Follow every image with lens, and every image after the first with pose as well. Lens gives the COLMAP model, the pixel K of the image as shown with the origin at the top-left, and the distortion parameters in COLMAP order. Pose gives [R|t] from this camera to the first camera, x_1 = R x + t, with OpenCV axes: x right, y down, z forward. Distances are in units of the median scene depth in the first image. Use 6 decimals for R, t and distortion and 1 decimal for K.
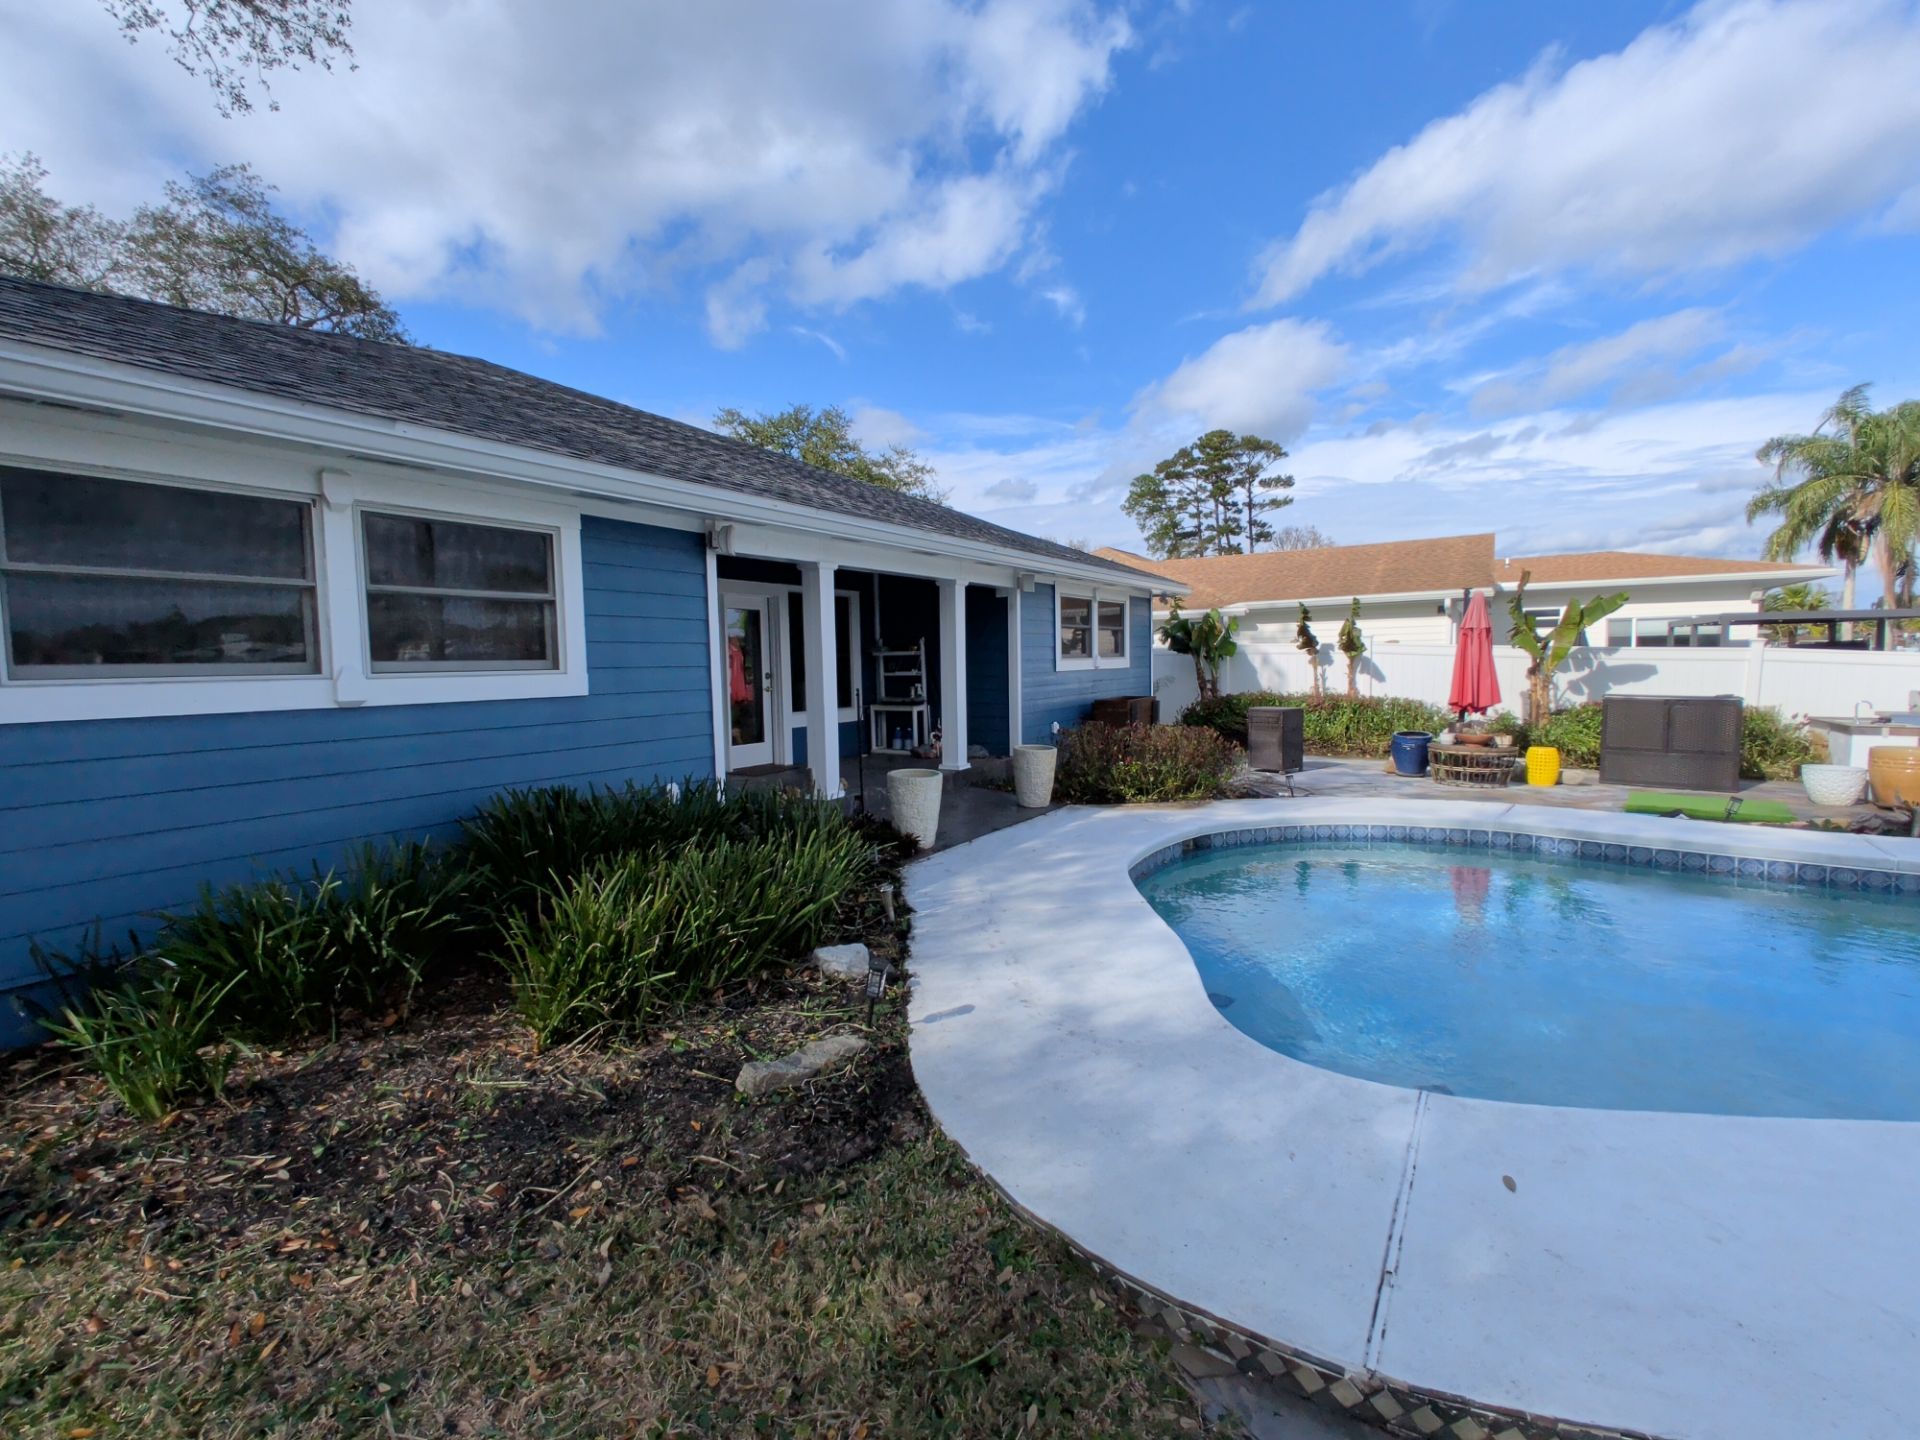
lens RADIAL K [[855.8, 0, 957.7], [0, 855.8, 714.7], [0, 0, 1]] dist [0.004842, 0.001517]
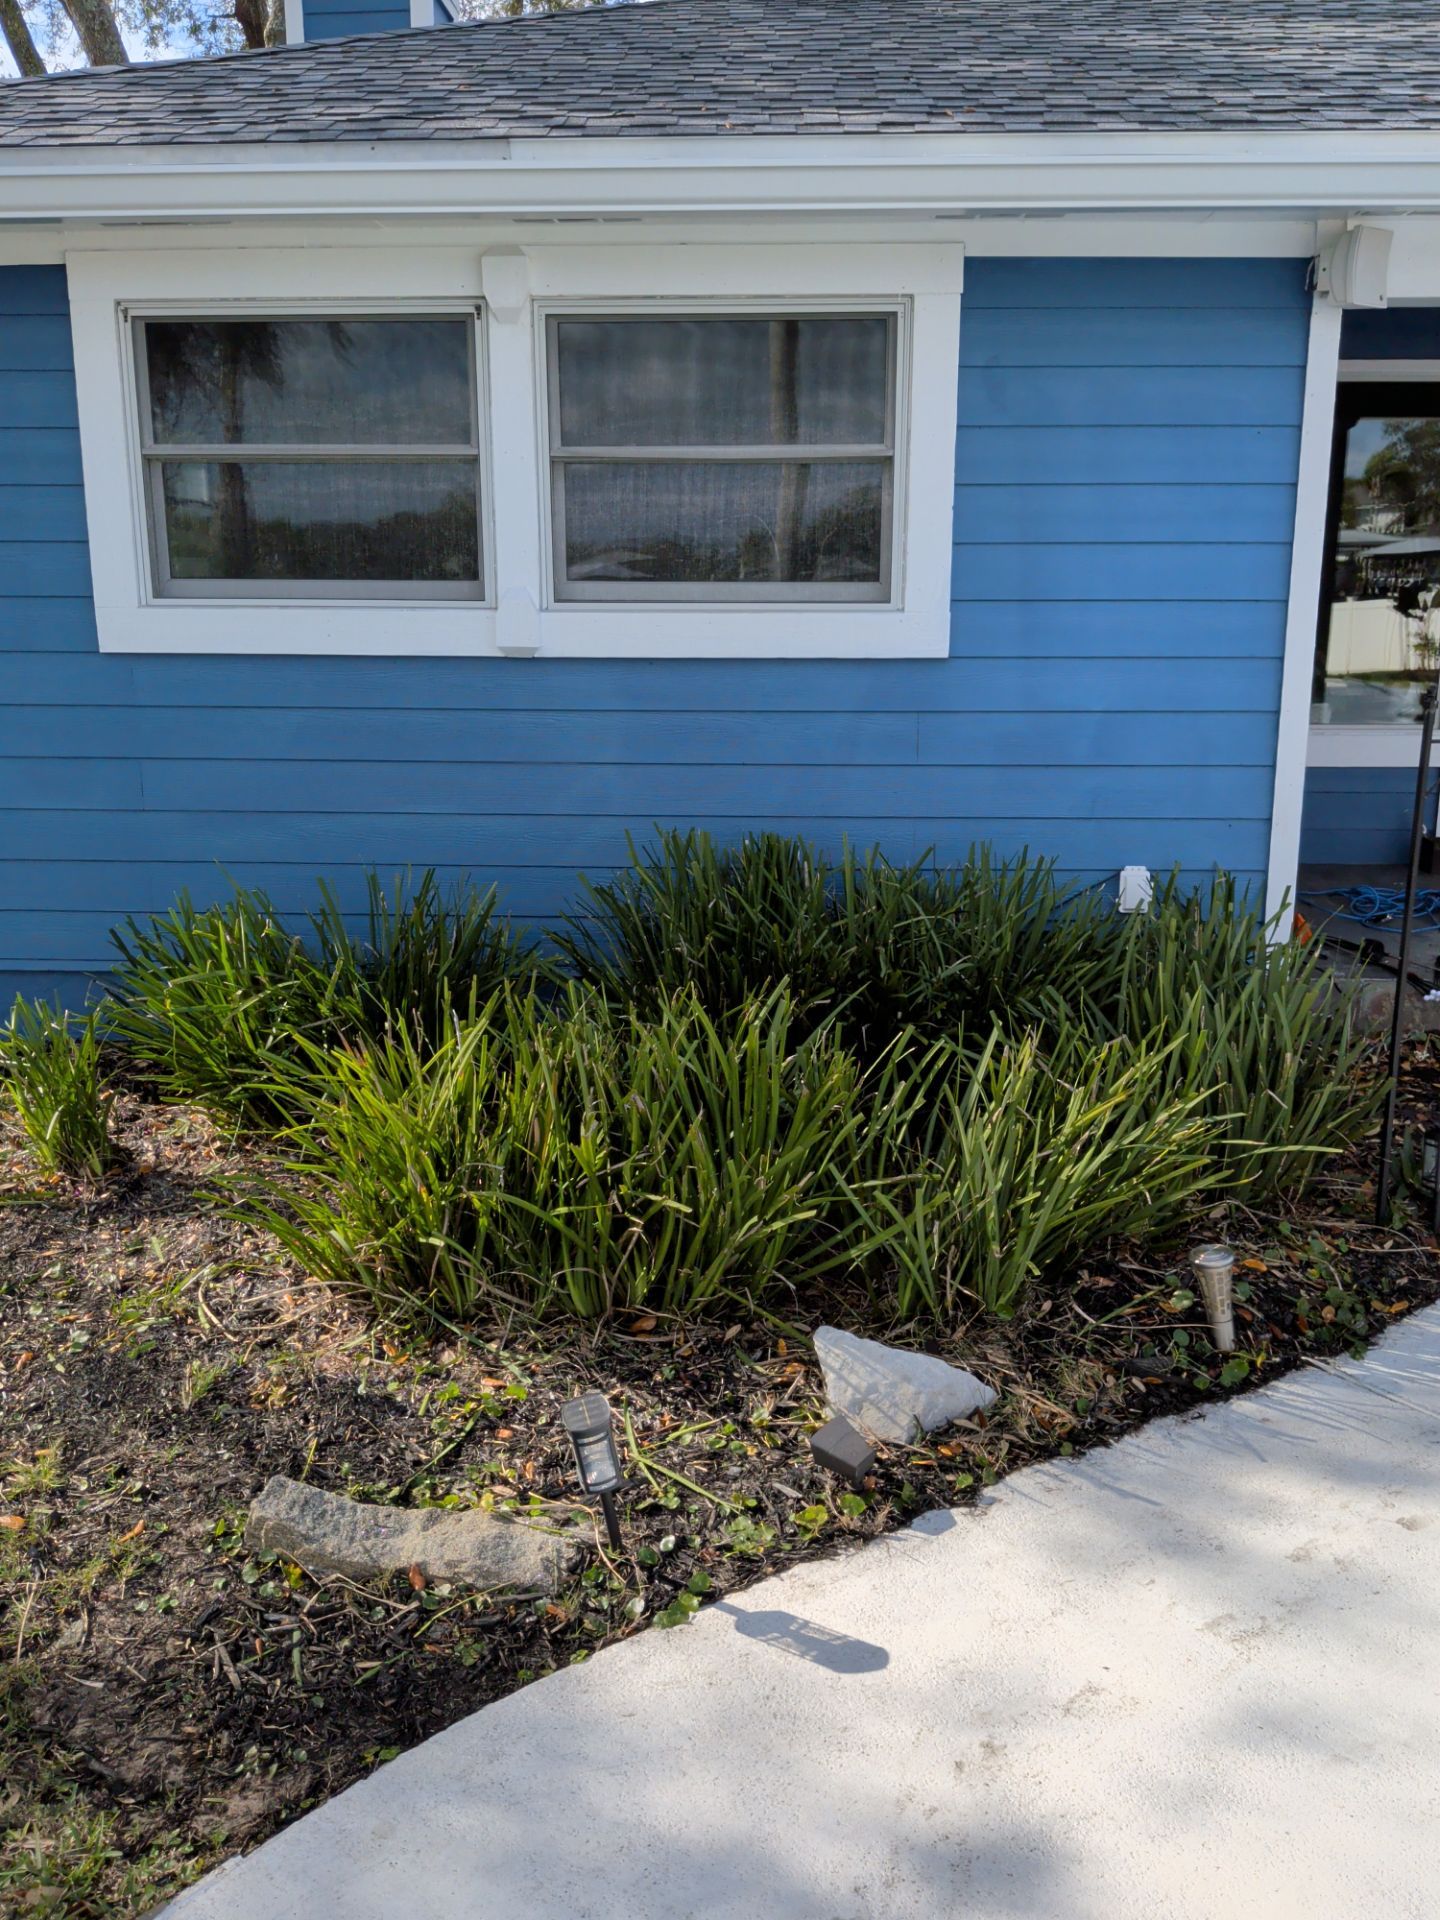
lens RADIAL K [[1619.7, 0, 726.9], [0, 1619.7, 936.1], [0, 0, 1]] dist [0.075392, -0.118215]
pose [[0.484670, 0.195947, -0.852467, 0.460777], [-0.067600, 0.980061, 0.186841, -0.046016], [0.872081, -0.032929, 0.488253, 0.638067]]
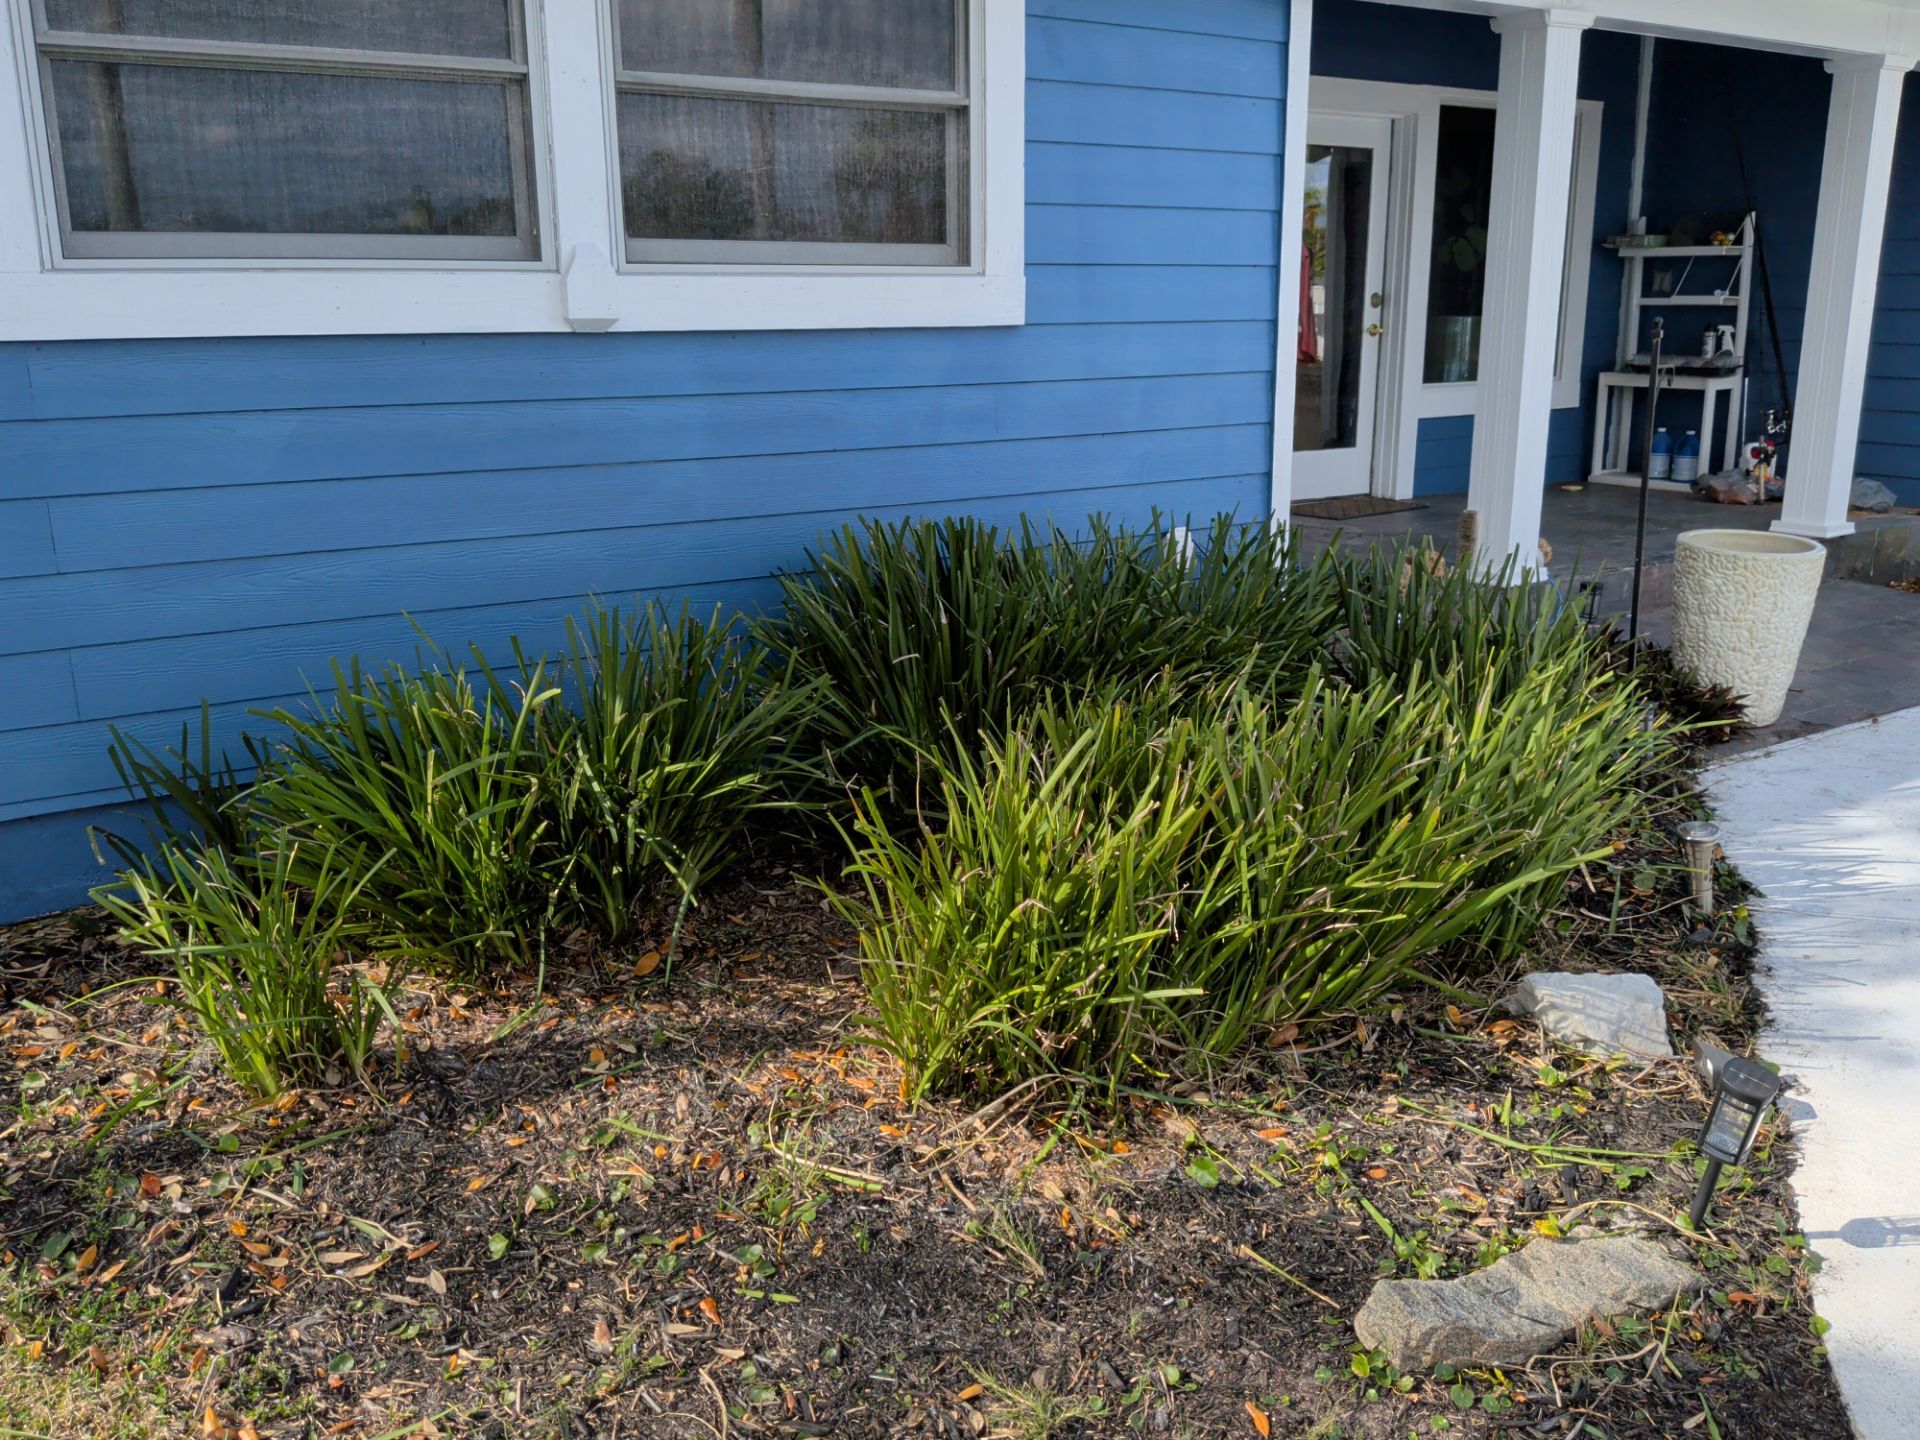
lens RADIAL K [[1619.7, 0, 964.4], [0, 1619.7, 707.5], [0, 0, 1]] dist [0.075392, -0.118215]
pose [[0.908068, 0.115728, -0.402517, -0.120023], [-0.037660, 0.979735, 0.196724, 0.011993], [0.417127, -0.163480, 0.894024, 0.239954]]
